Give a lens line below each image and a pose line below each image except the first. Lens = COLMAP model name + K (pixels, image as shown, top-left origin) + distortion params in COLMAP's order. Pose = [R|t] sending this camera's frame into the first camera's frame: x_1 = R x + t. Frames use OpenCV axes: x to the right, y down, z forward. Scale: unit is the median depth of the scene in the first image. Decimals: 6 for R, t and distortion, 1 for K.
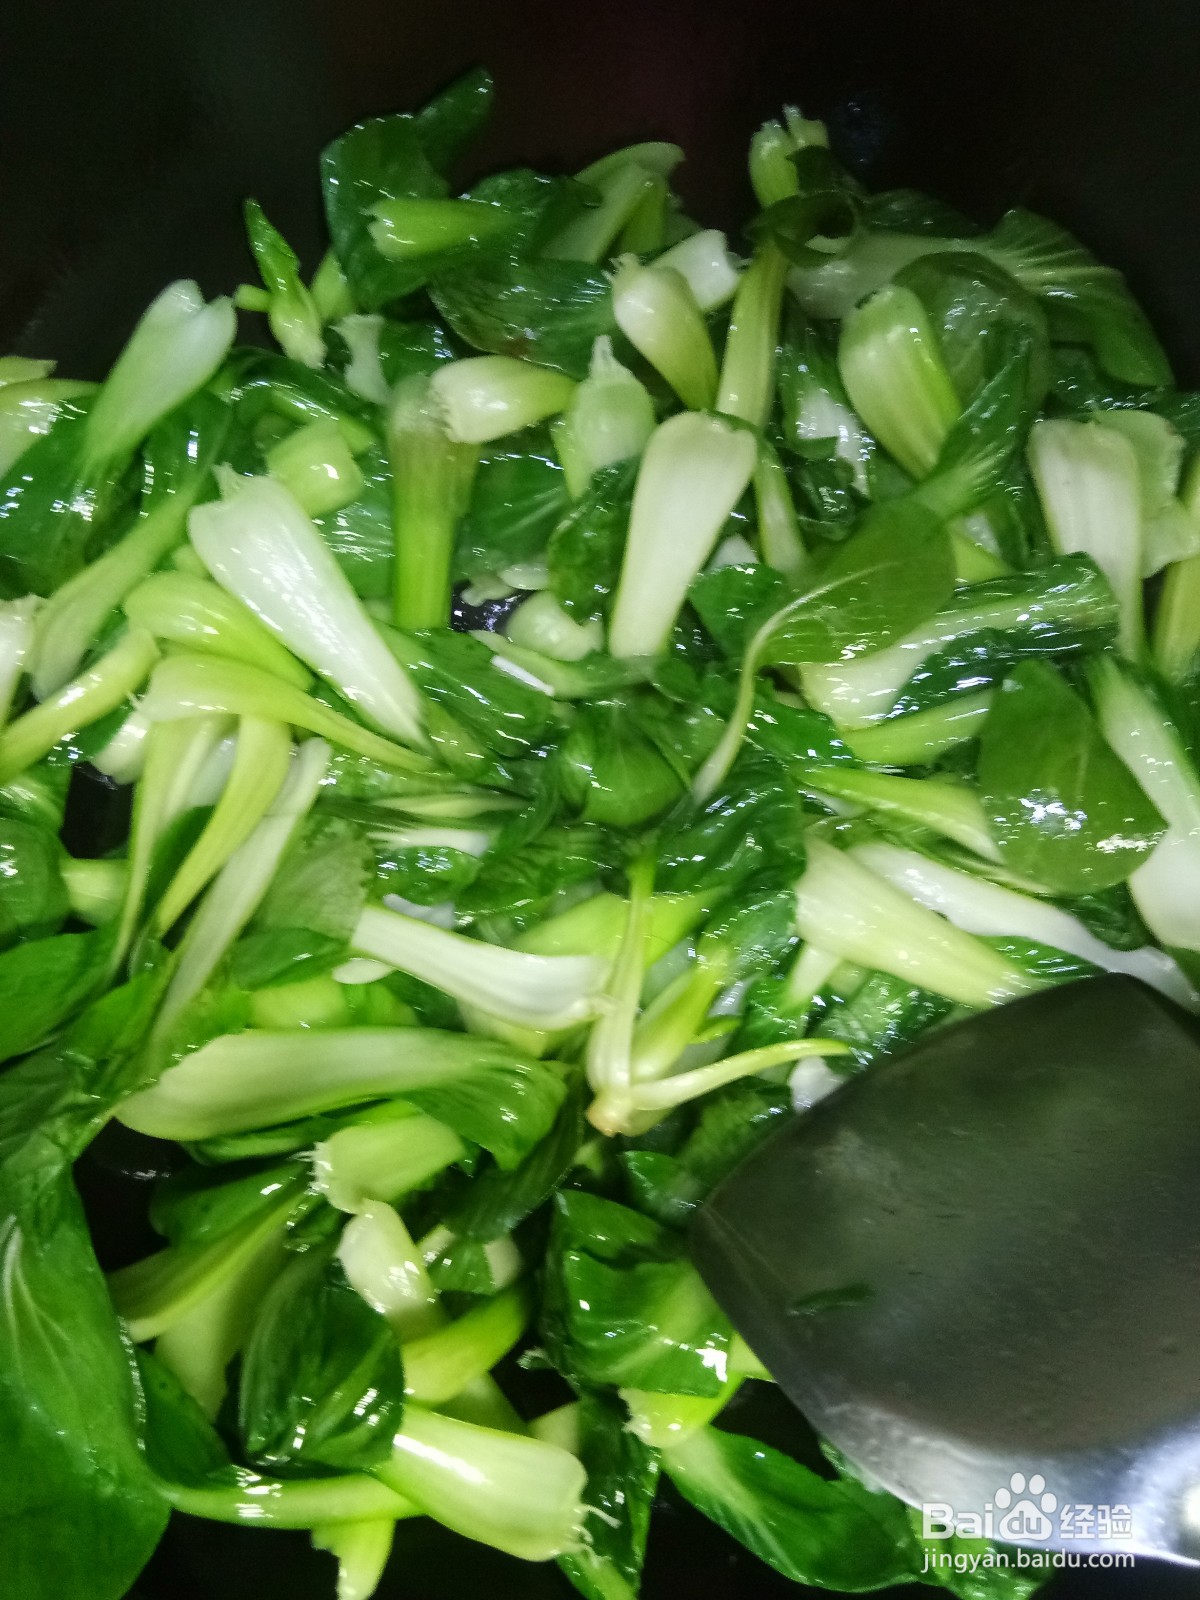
lens RADIAL K [[1378.8, 0, 600.0], [0, 1378.8, 800.0], [0, 0, 1]] dist [-0.004470, -0.498533]
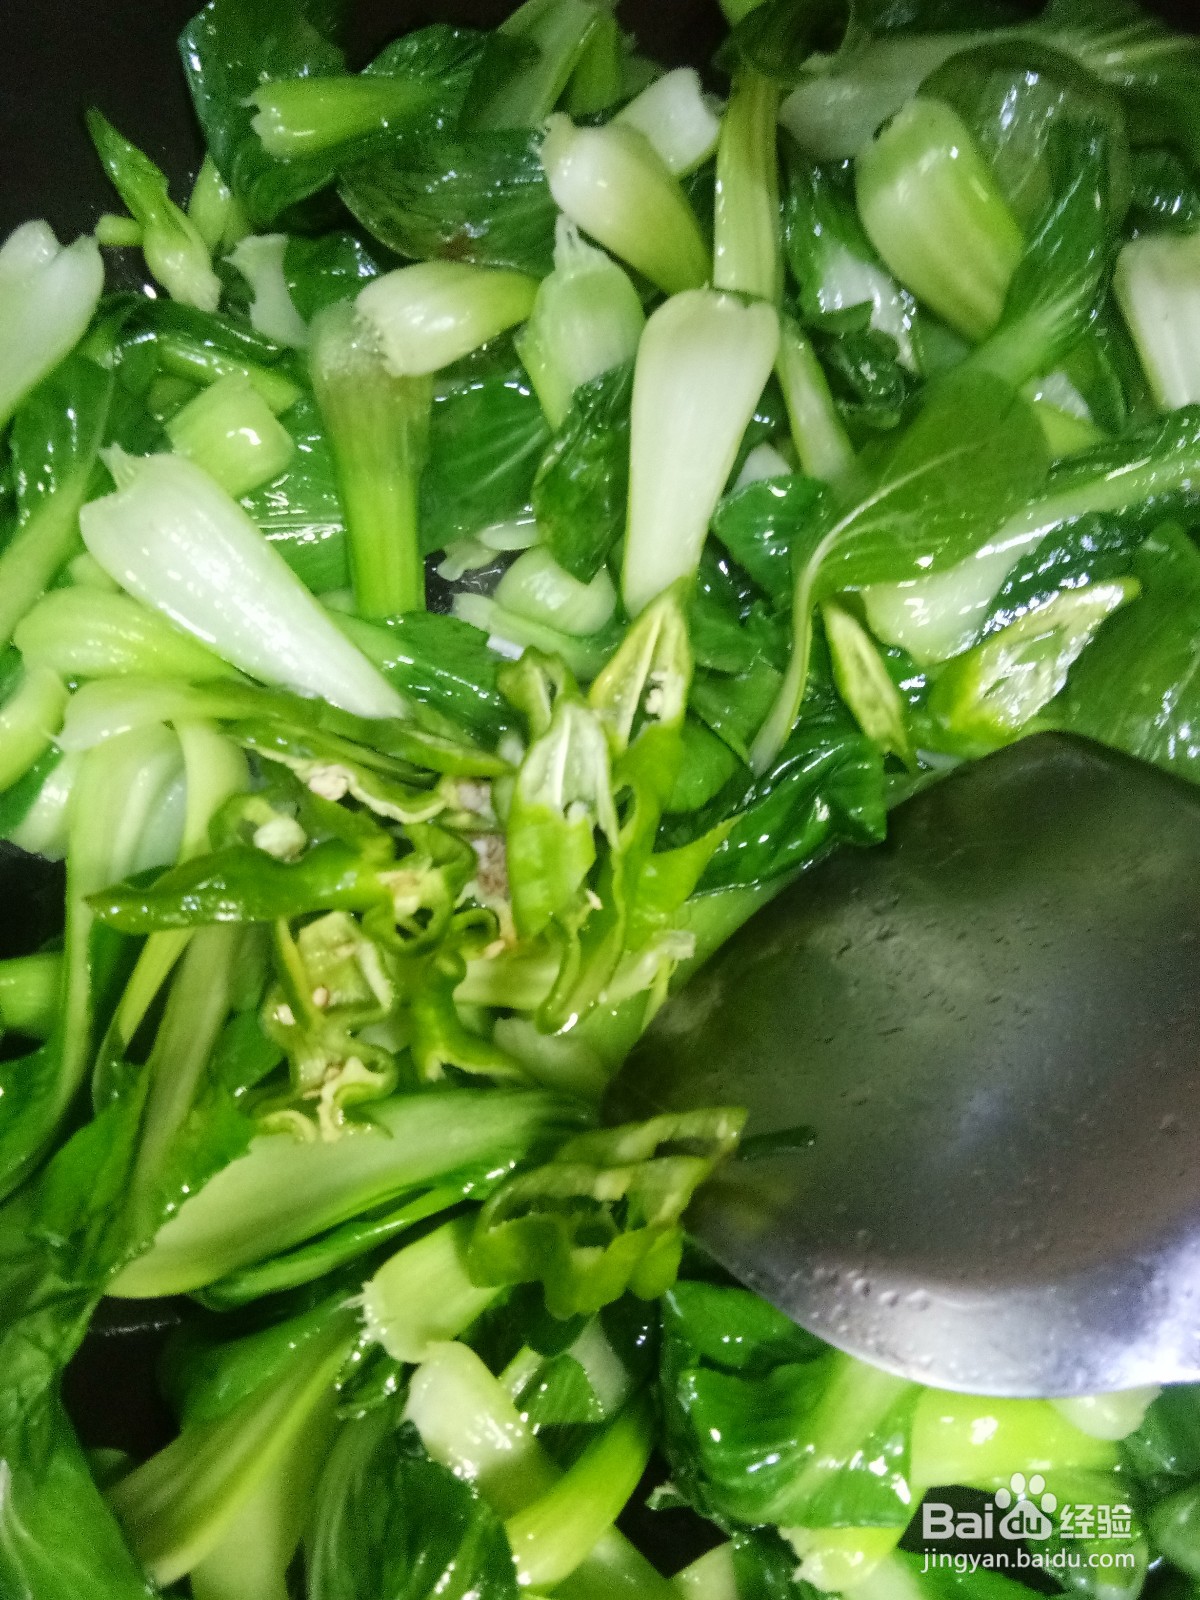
lens RADIAL K [[1406.7, 0, 598.6], [0, 1406.7, 849.6], [0, 0, 1]] dist [-0.002597, -0.275505]
pose [[0.989413, -0.144720, -0.010820, -0.021824], [0.145092, 0.988010, 0.052764, -0.015379], [0.003054, -0.053775, 0.998548, 0.175249]]
